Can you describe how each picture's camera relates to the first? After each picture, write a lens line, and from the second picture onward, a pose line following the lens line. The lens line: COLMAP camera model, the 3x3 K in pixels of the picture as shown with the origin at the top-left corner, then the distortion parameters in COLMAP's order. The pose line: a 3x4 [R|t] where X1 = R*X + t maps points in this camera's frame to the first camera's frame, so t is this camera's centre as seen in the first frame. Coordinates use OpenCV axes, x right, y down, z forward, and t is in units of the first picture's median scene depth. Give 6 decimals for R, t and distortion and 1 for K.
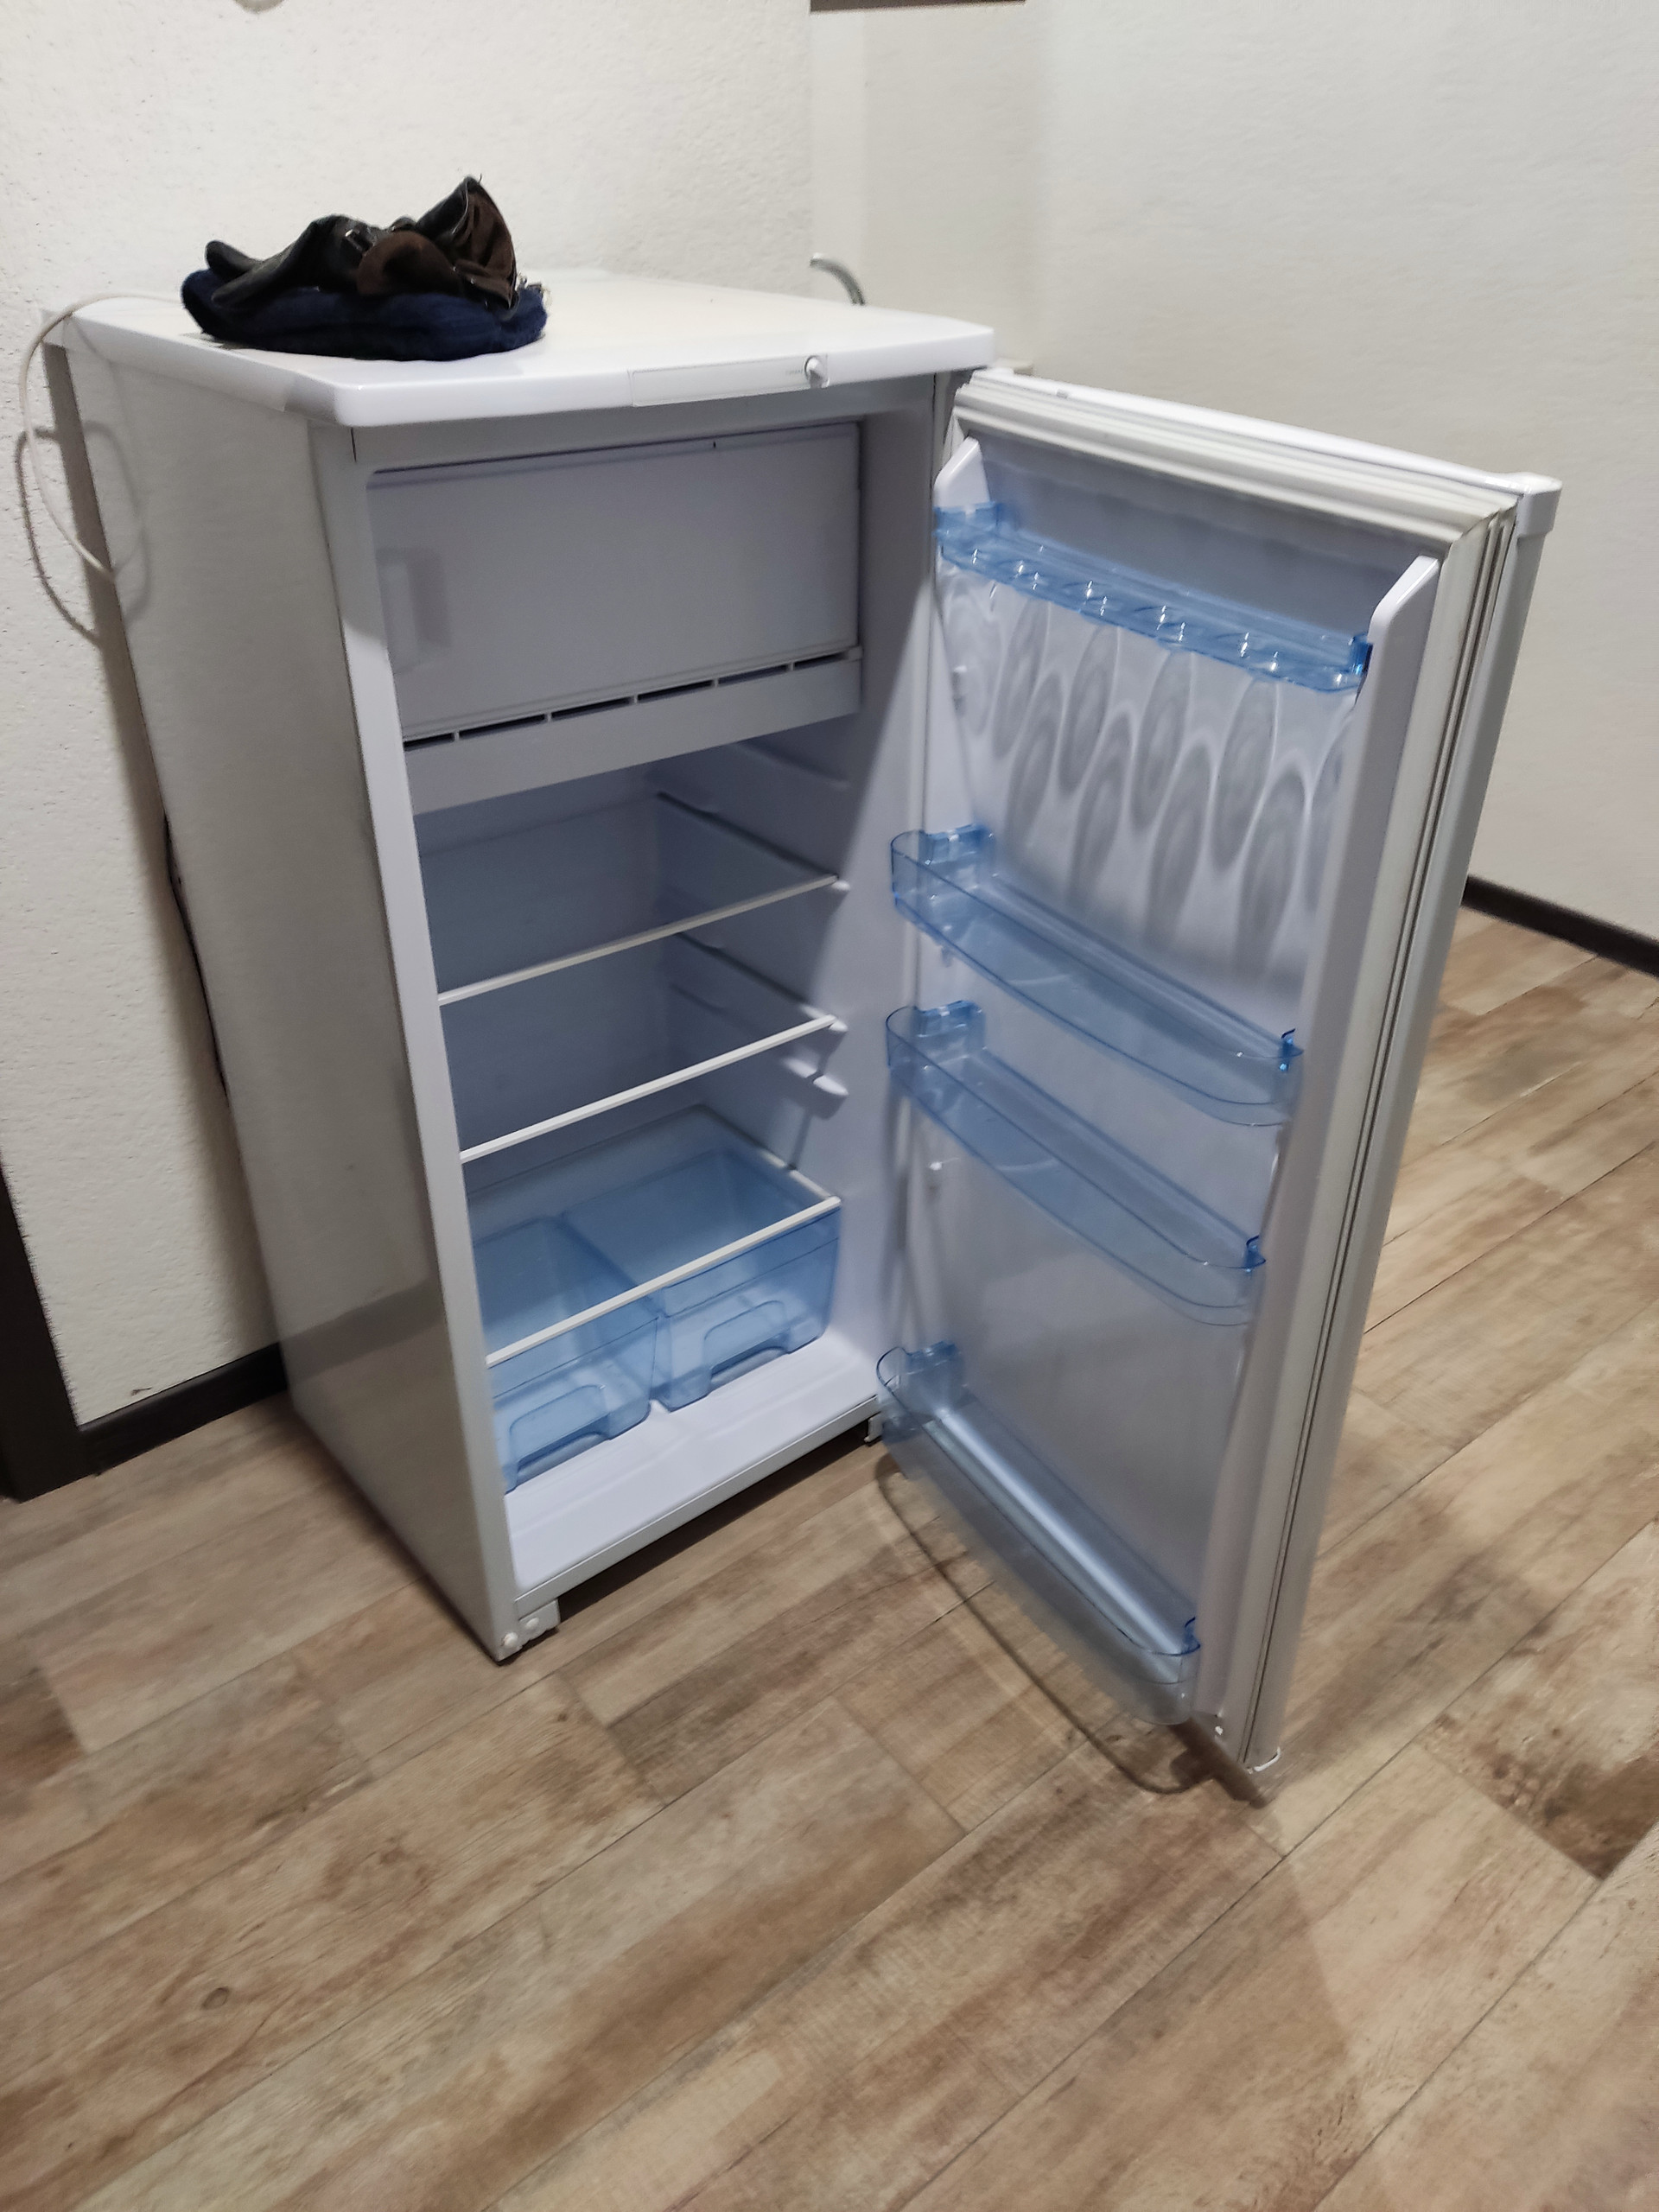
lens RADIAL K [[1626.6, 0, 829.5], [0, 1626.6, 1106.0], [0, 0, 1]] dist [0.016806, -0.000369]
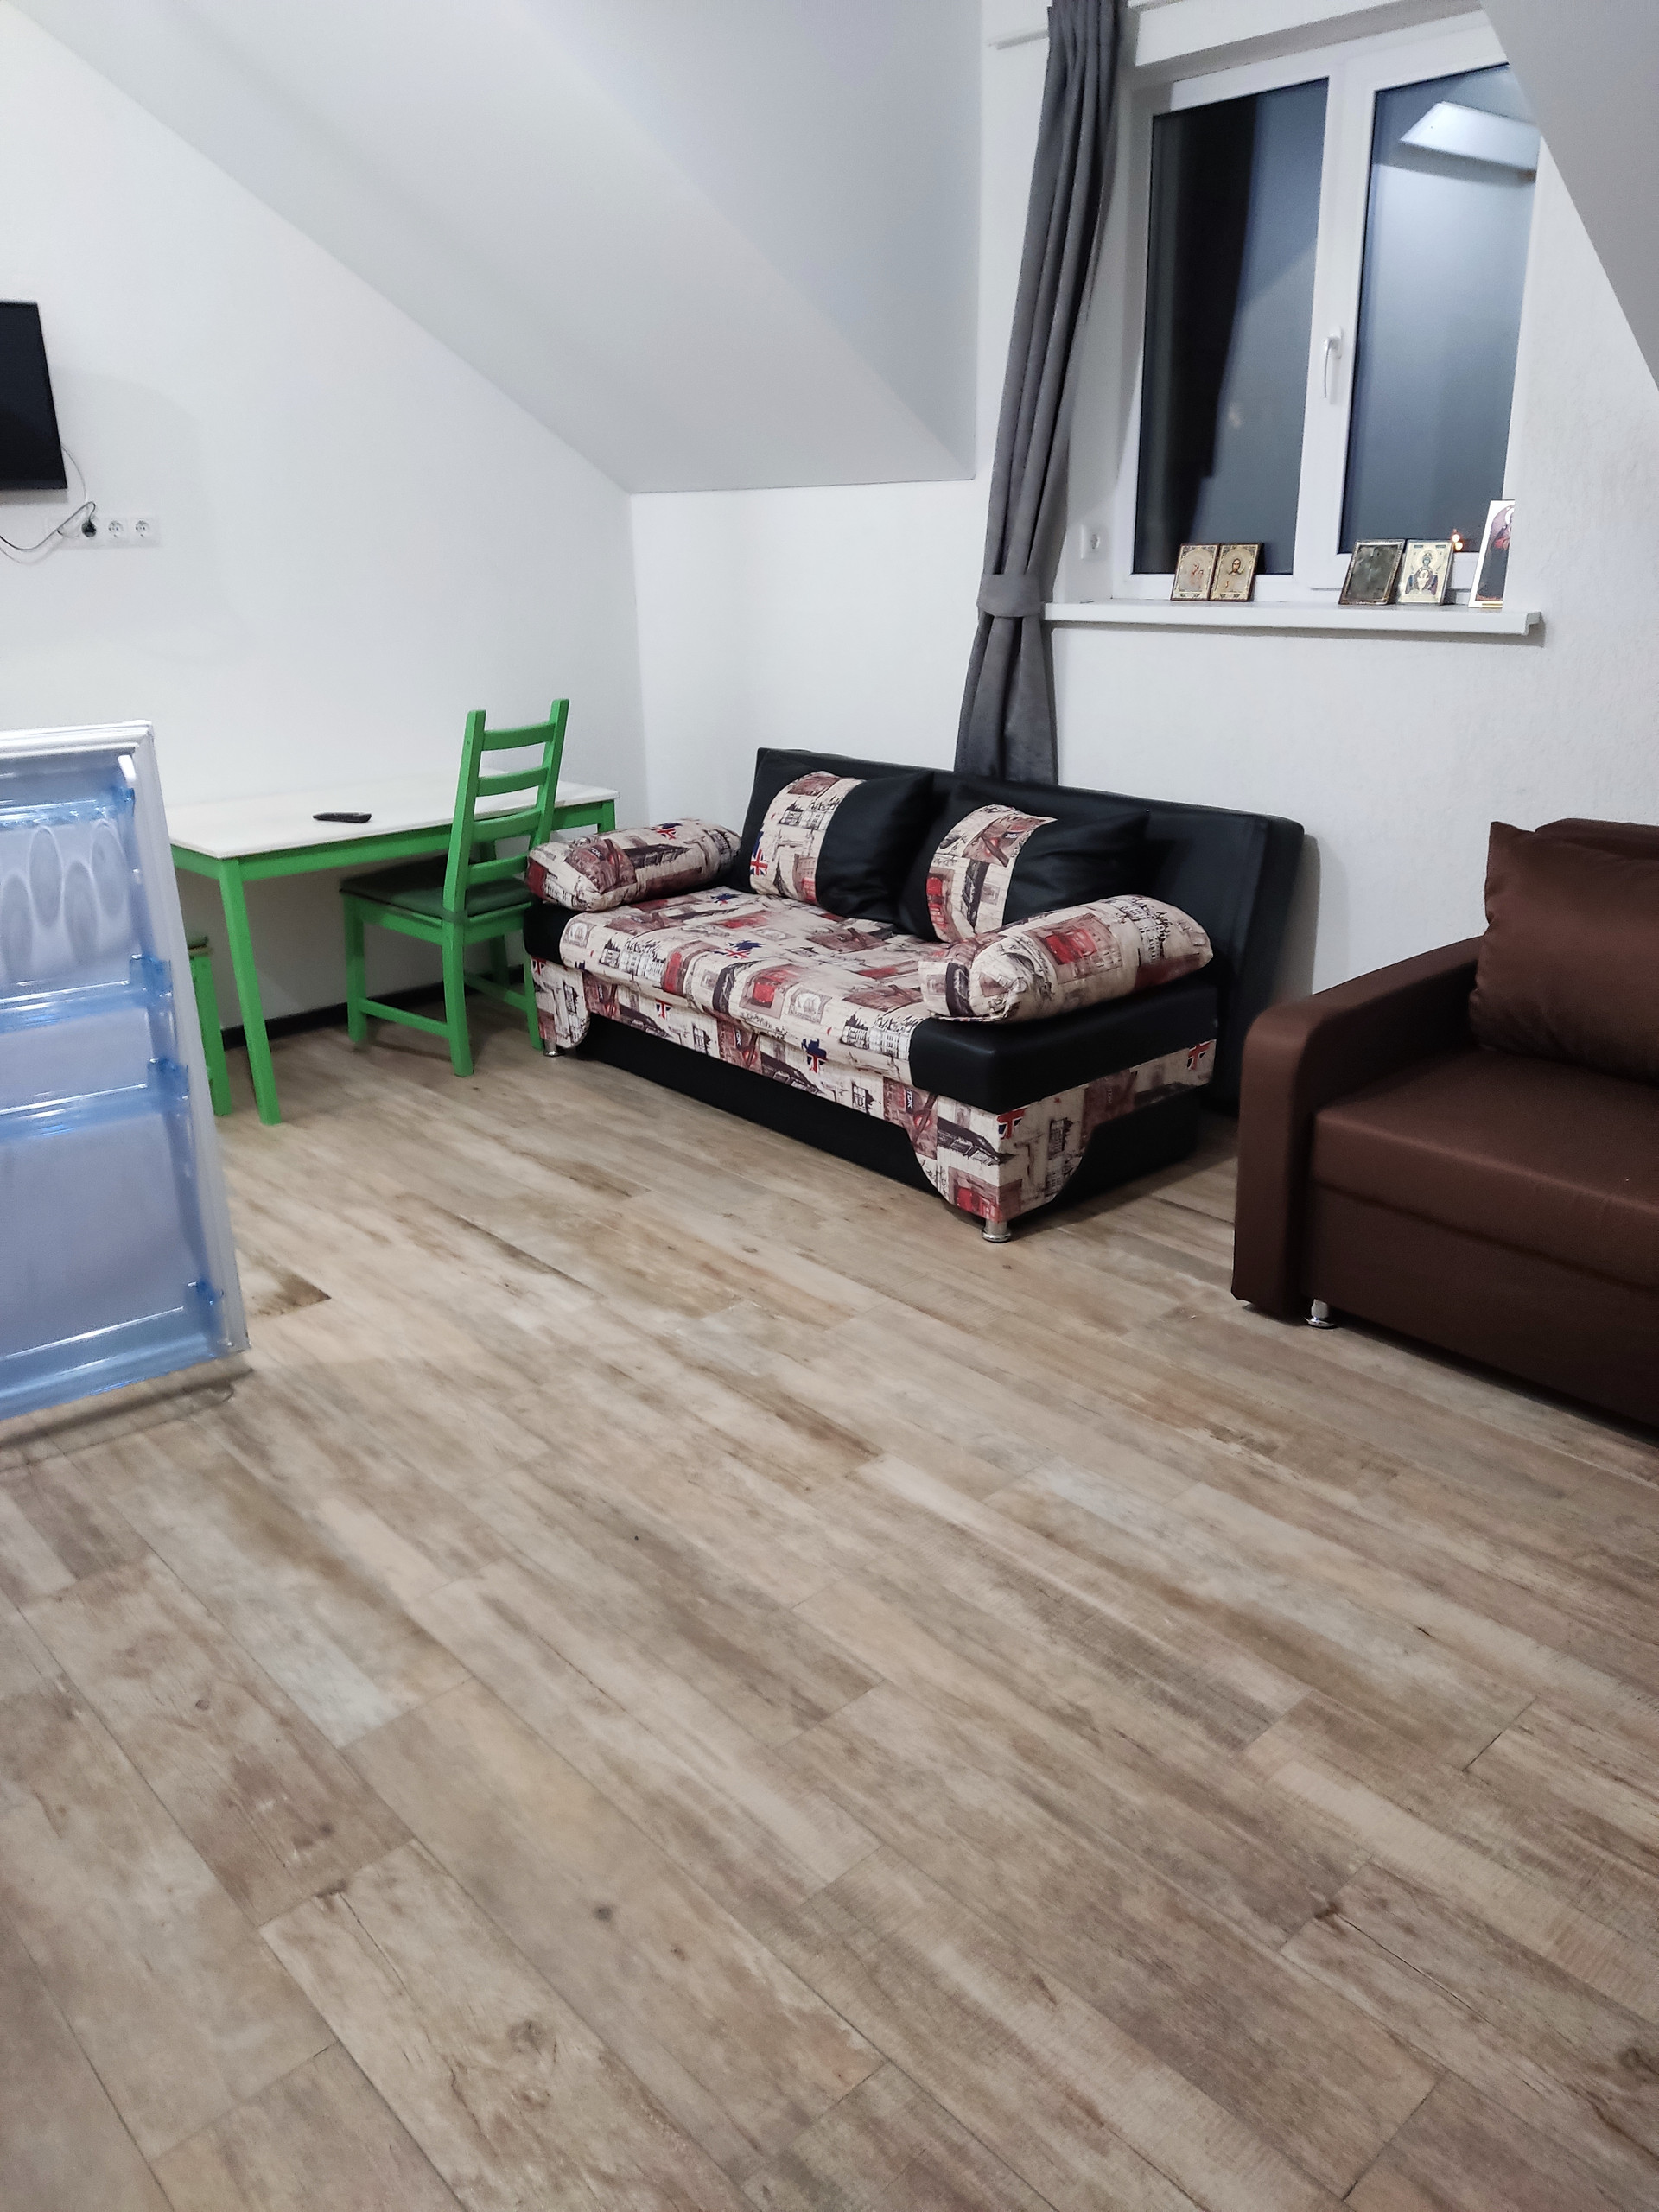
lens RADIAL K [[1626.6, 0, 829.5], [0, 1626.6, 1106.0], [0, 0, 1]] dist [0.016806, -0.000369]
pose [[-0.050880, -0.345923, 0.936882, -1.601337], [0.536029, 0.782068, 0.317872, -0.079914], [-0.842665, 0.518369, 0.145633, -0.040813]]
